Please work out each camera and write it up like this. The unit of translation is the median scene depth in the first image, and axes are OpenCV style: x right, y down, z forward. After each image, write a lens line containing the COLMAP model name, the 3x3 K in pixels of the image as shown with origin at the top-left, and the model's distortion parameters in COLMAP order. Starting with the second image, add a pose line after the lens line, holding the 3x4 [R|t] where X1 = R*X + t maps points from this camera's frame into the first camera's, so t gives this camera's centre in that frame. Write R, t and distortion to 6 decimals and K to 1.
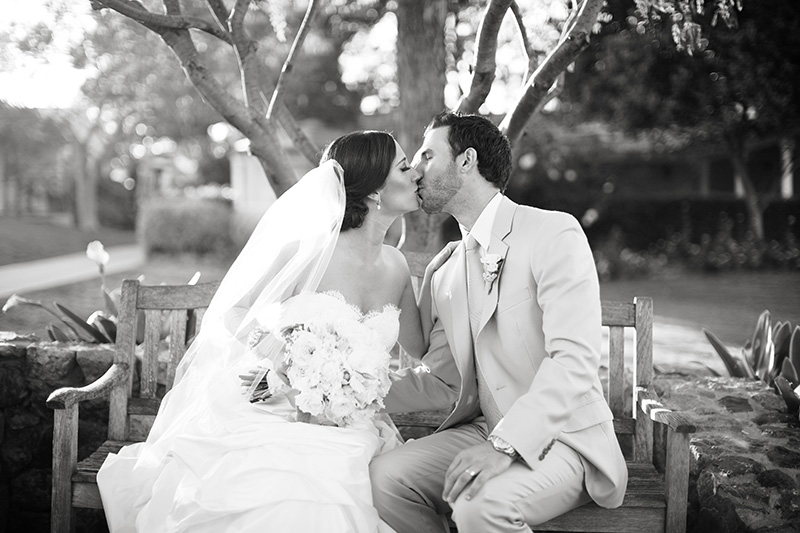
lens RADIAL K [[1159.7, 0, 400.0], [0, 1159.7, 266.5], [0, 0, 1]] dist [-0.179875, 0.335586]
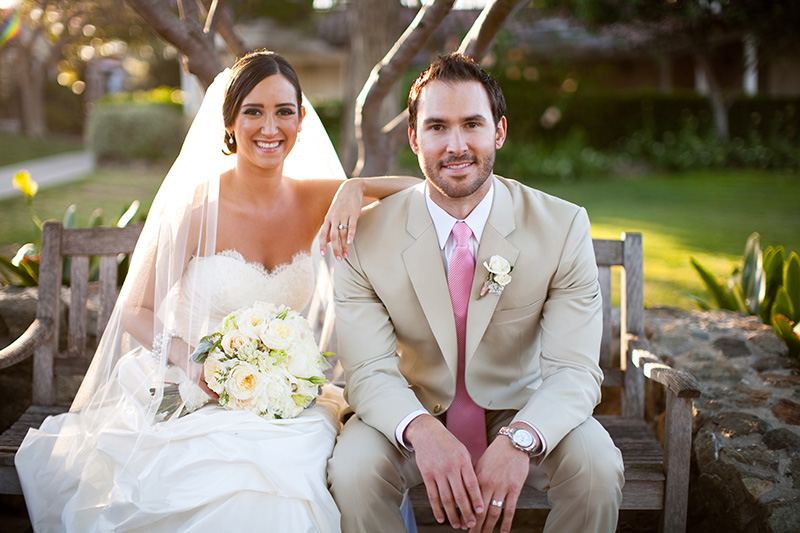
lens RADIAL K [[1159.7, 0, 400.0], [0, 1159.7, 266.5], [0, 0, 1]] dist [-0.179875, 0.335586]
pose [[0.999203, -0.018268, 0.035485, -0.000255], [0.015030, 0.995875, 0.089484, -0.026923], [-0.036973, -0.088879, 0.995356, 0.107045]]
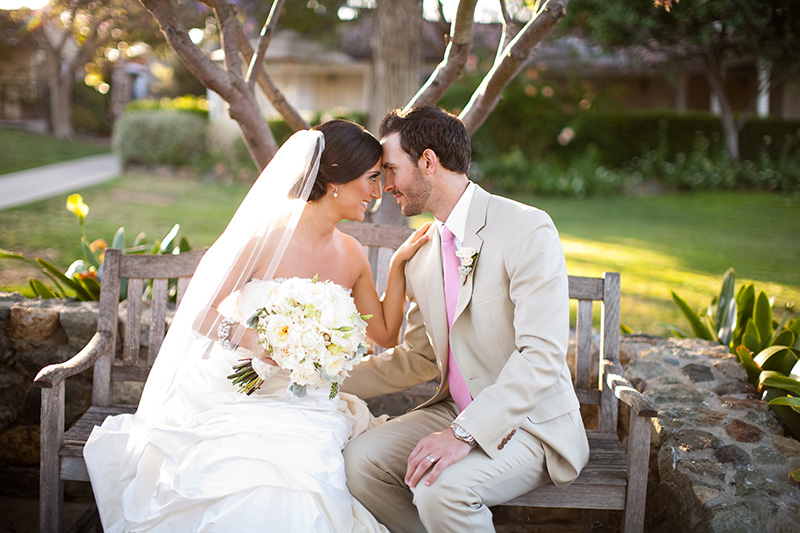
lens RADIAL K [[1159.7, 0, 400.0], [0, 1159.7, 266.5], [0, 0, 1]] dist [-0.179875, 0.335586]
pose [[0.999719, 0.009774, 0.021617, -0.000727], [-0.011589, 0.996270, 0.085506, -0.058497], [-0.020700, -0.085732, 0.996103, -0.022417]]
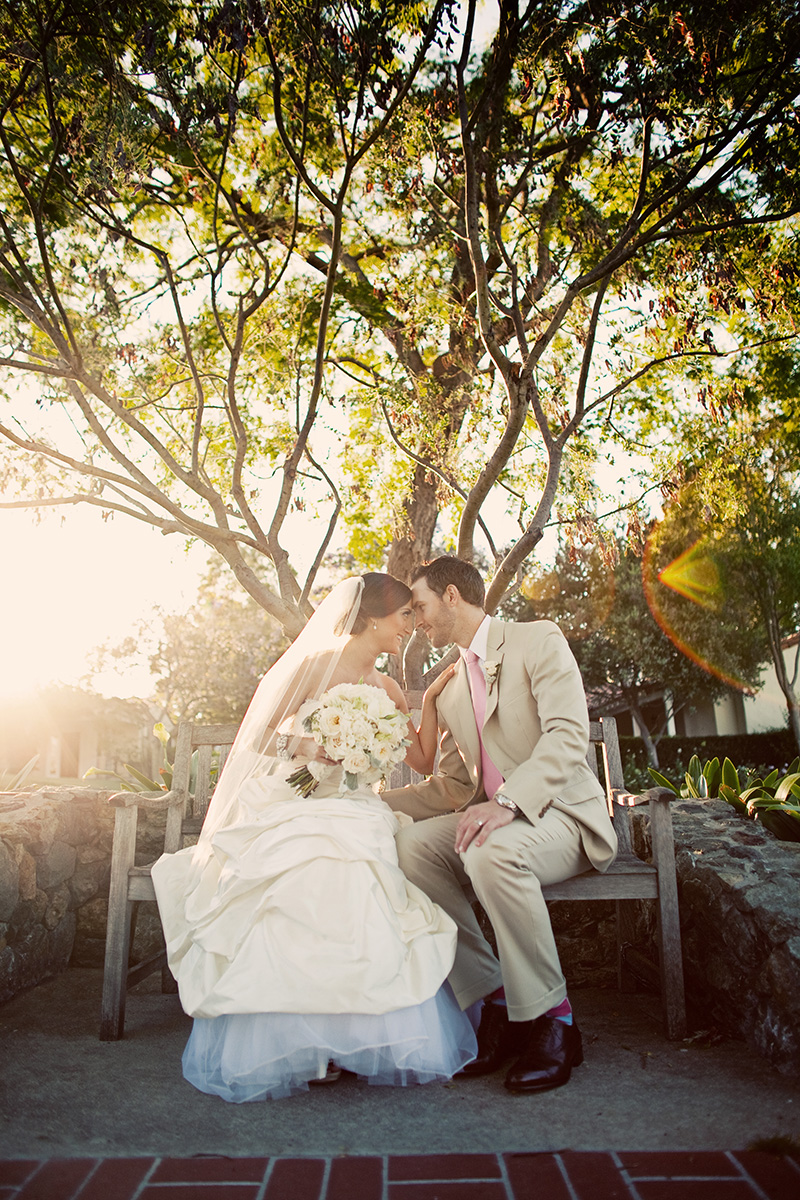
lens RADIAL K [[816.1, 0, 400.0], [0, 816.1, 600.0], [0, 0, 1]] dist [-0.048422, 0.001268]
pose [[0.999058, -0.036444, 0.023567, -0.022752], [0.041329, 0.964634, -0.260332, 0.111293], [-0.013246, 0.261061, 0.965232, 0.122139]]
